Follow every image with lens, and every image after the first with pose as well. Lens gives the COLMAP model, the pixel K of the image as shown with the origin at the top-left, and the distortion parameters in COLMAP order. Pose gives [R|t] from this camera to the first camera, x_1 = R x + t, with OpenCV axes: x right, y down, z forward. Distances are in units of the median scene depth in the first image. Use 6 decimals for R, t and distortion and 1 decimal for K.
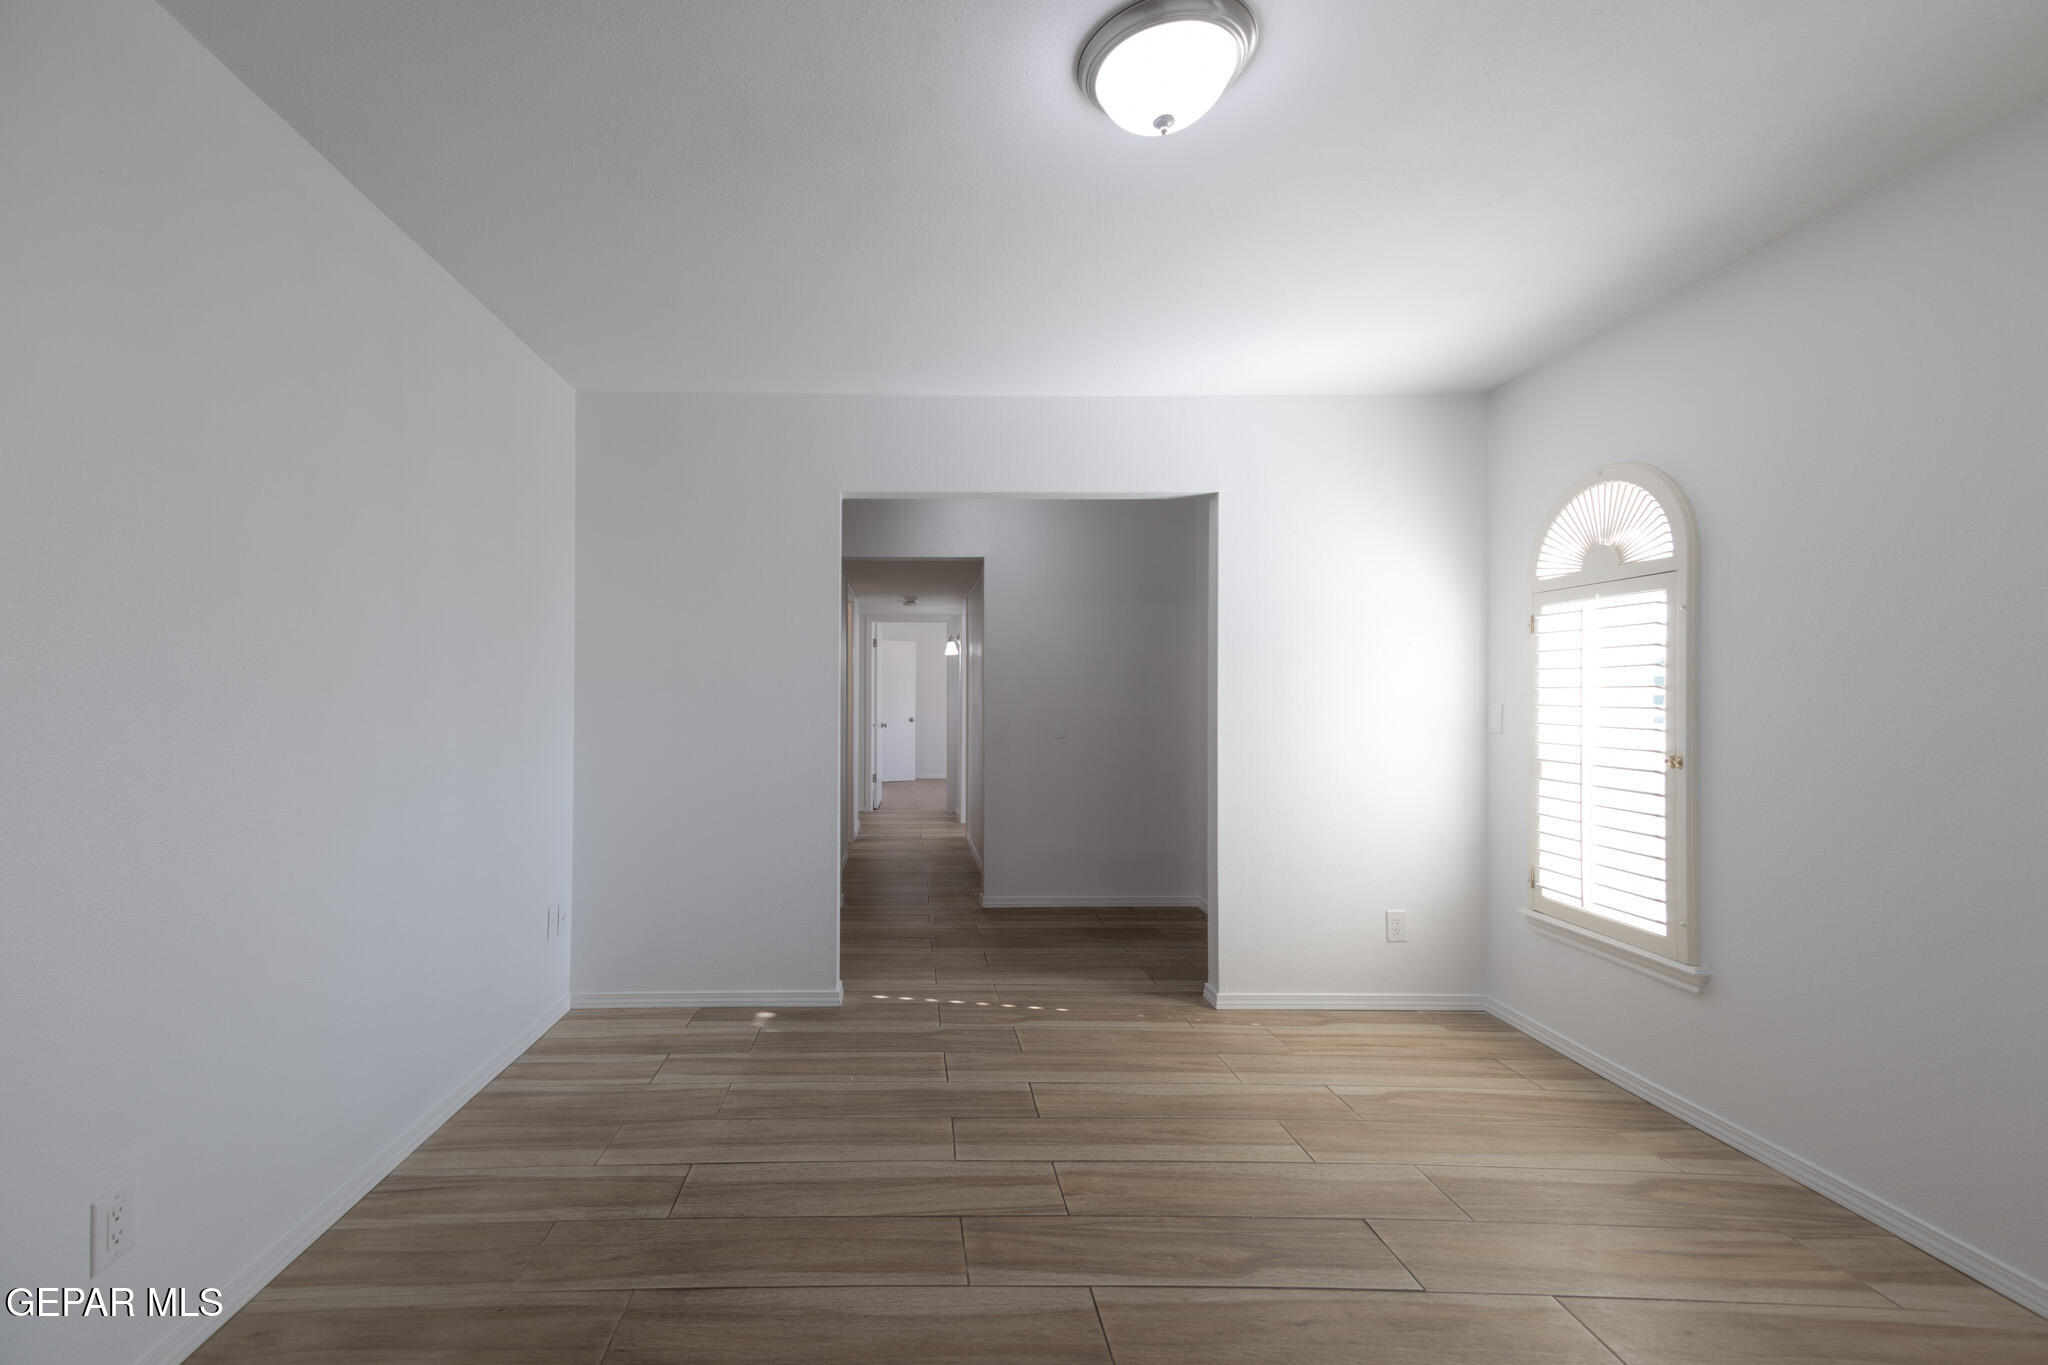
lens RADIAL K [[869.2, 0, 932.6], [0, 869.2, 686.8], [0, 0, 1]] dist [0.036885, -0.000517]
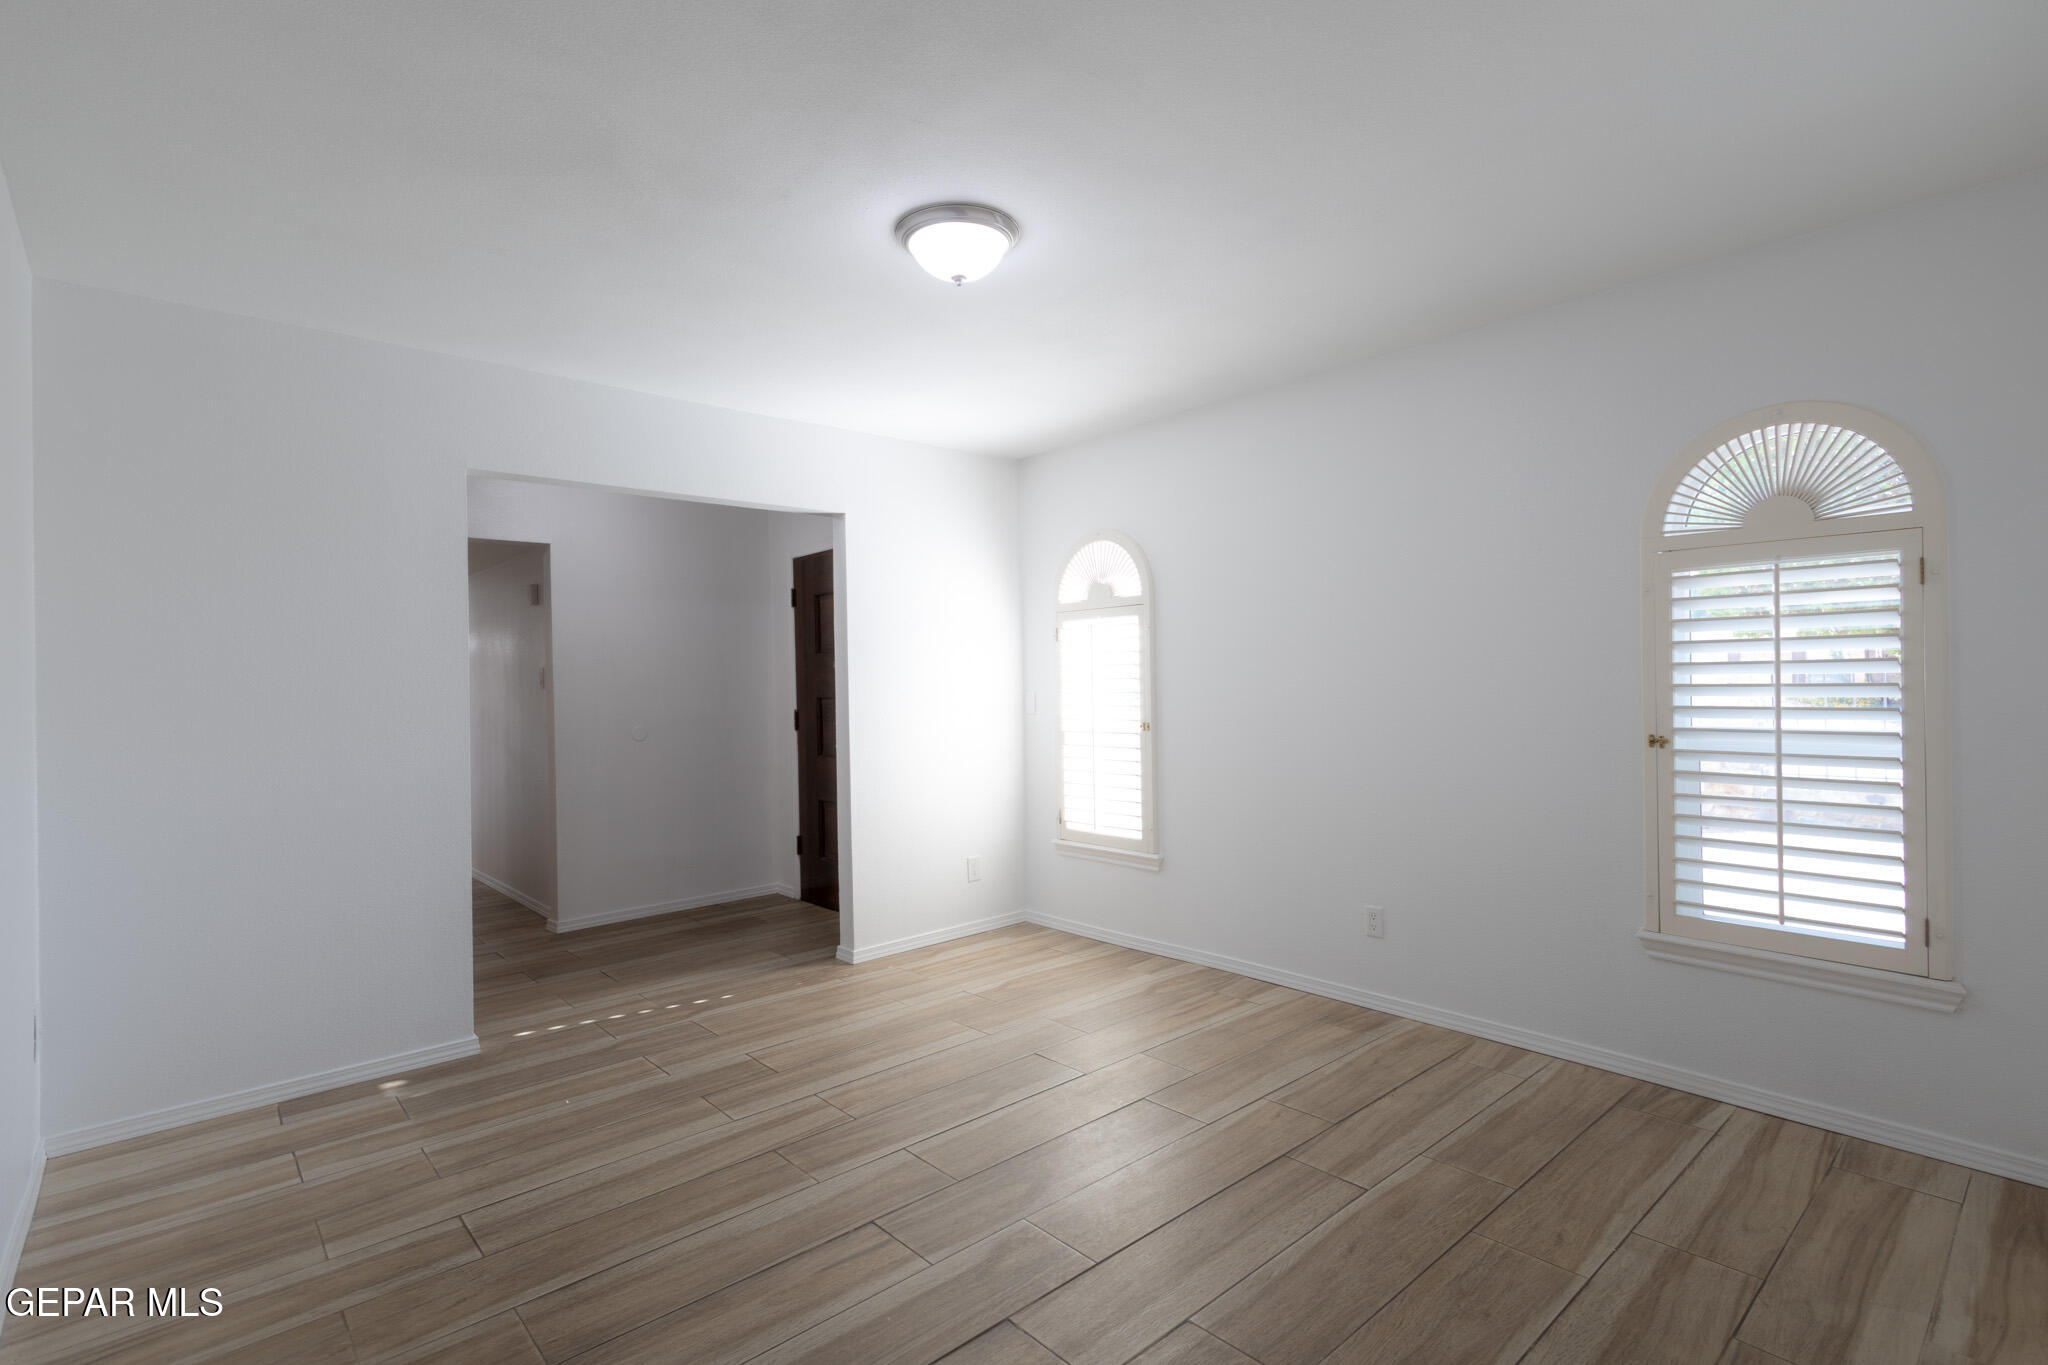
lens RADIAL K [[947.6, 0, 1028.5], [0, 947.6, 682.9], [0, 0, 1]] dist [0.015328, -0.007586]
pose [[0.757124, -0.018630, 0.653006, -0.367915], [0.018476, 0.999804, 0.007102, -0.007229], [-0.653010, 0.006688, 0.757319, -0.114124]]
